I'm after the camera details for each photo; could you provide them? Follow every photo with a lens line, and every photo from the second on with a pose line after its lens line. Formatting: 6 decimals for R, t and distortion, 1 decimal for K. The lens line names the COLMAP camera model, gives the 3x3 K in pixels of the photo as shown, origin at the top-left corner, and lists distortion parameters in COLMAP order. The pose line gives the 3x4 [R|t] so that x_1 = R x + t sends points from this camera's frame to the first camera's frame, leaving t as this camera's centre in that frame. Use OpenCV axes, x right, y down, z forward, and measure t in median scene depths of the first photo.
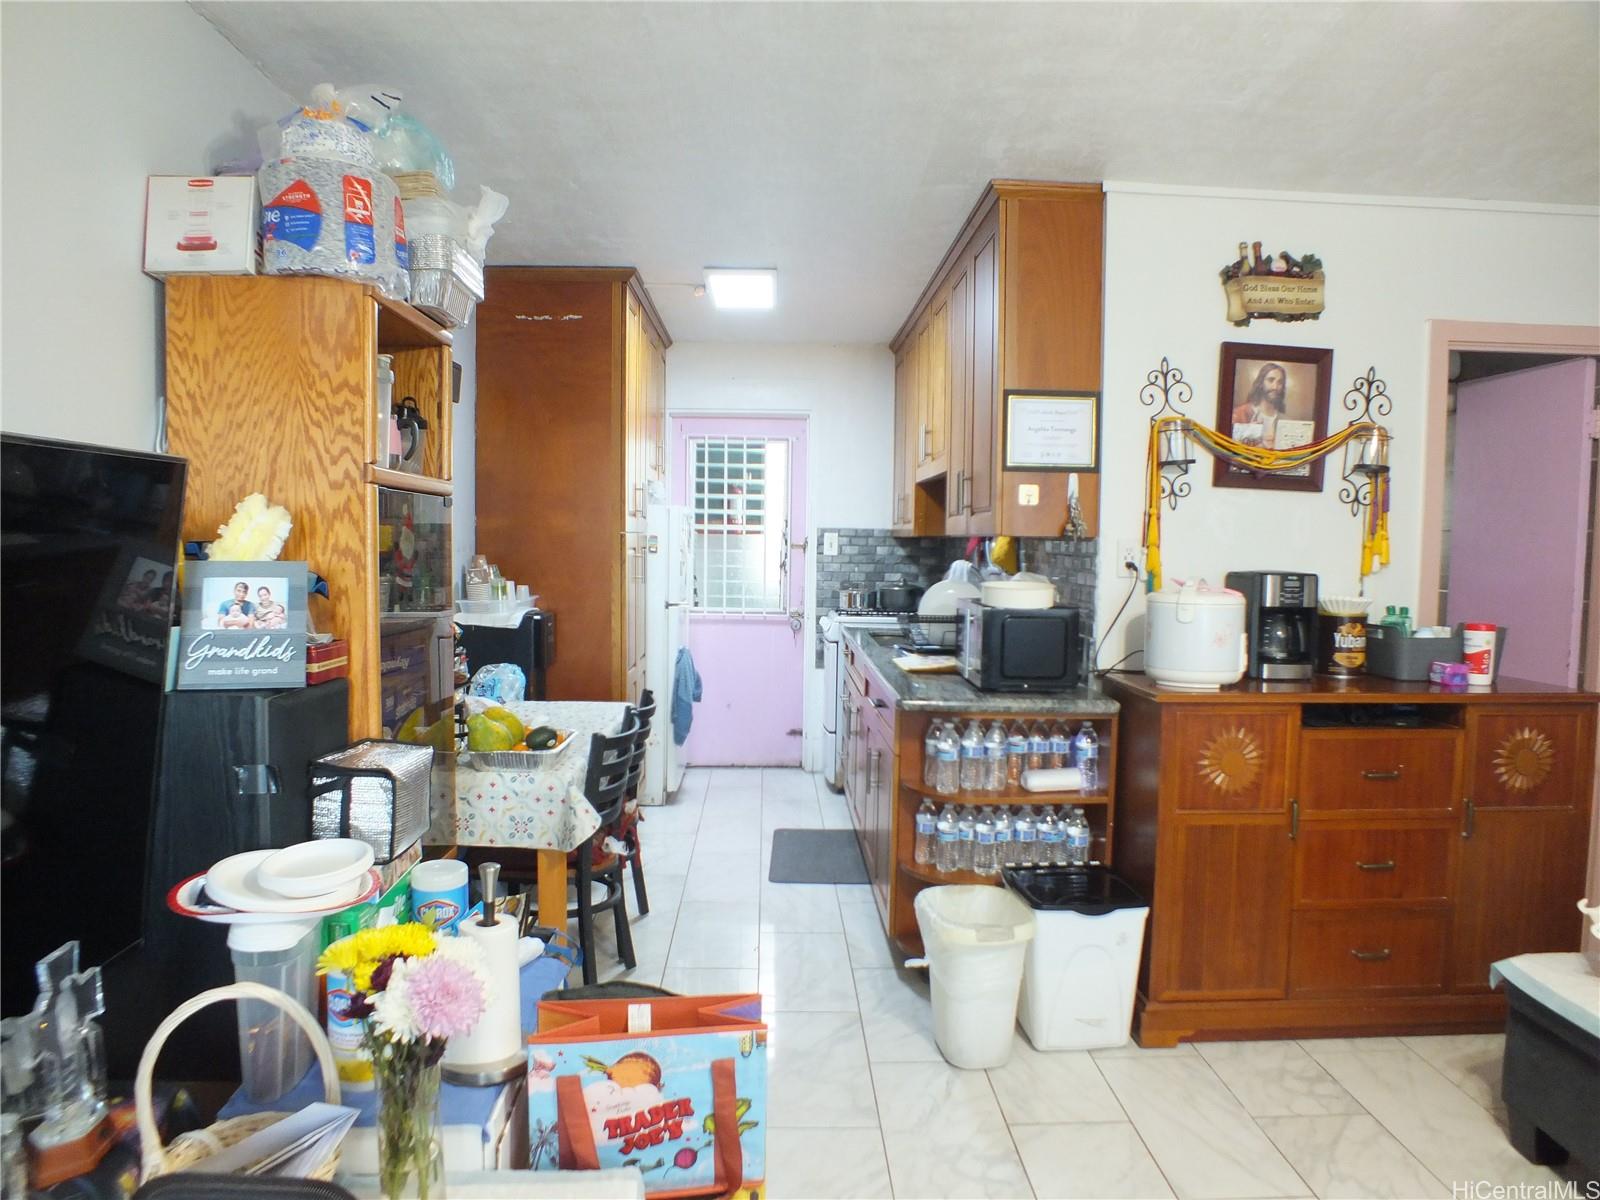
lens RADIAL K [[1010.2, 0, 809.6], [0, 1010.2, 591.8], [0, 0, 1]] dist [-0.084122, 0.033174]
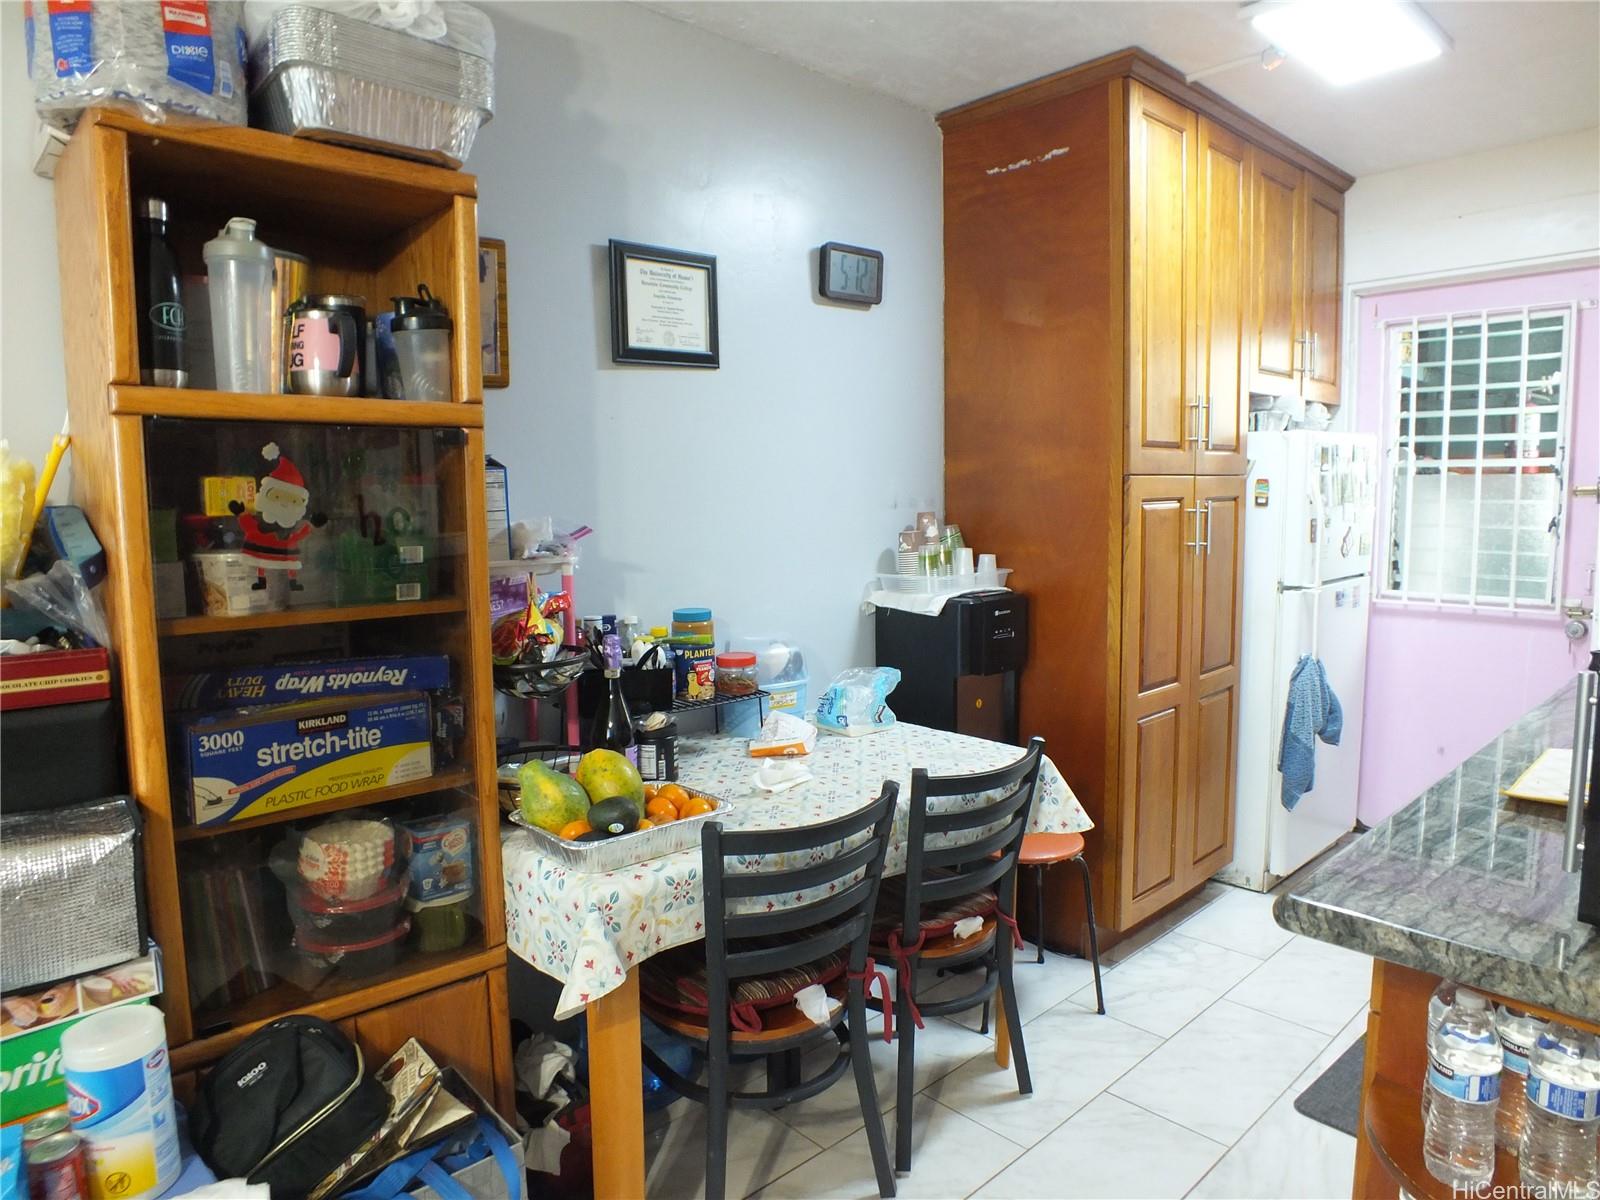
lens RADIAL K [[1030.4, 0, 778.6], [0, 1030.4, 598.0], [0, 0, 1]] dist [-0.084078, 0.038983]
pose [[0.649193, 0.057789, -0.758426, 0.138656], [-0.016294, 0.997937, 0.062092, -0.015092], [0.760450, -0.027952, 0.648795, 0.342556]]
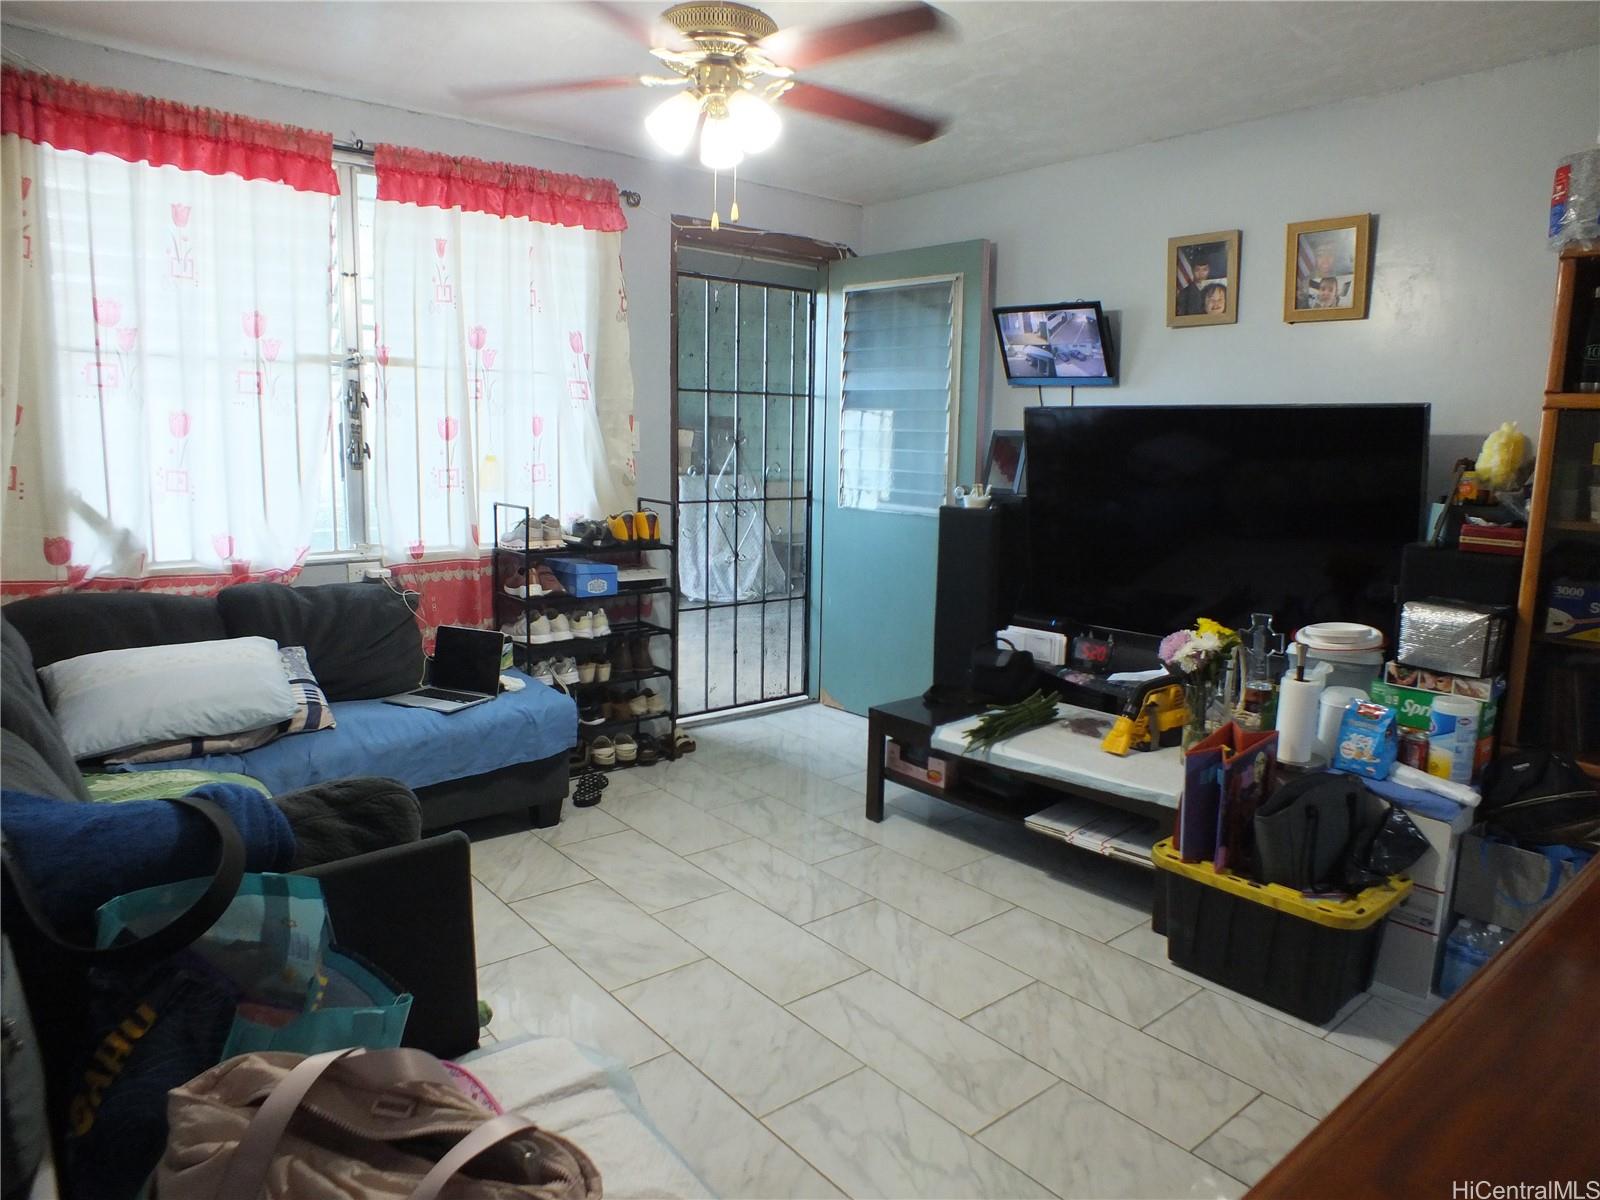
lens RADIAL K [[1010.2, 0, 809.6], [0, 1010.2, 591.8], [0, 0, 1]] dist [-0.084122, 0.033174]
pose [[-0.789408, 0.061750, -0.610755, 0.423713], [-0.062011, 0.981817, 0.179416, -0.018149], [0.610728, 0.179506, -0.771225, 0.550192]]
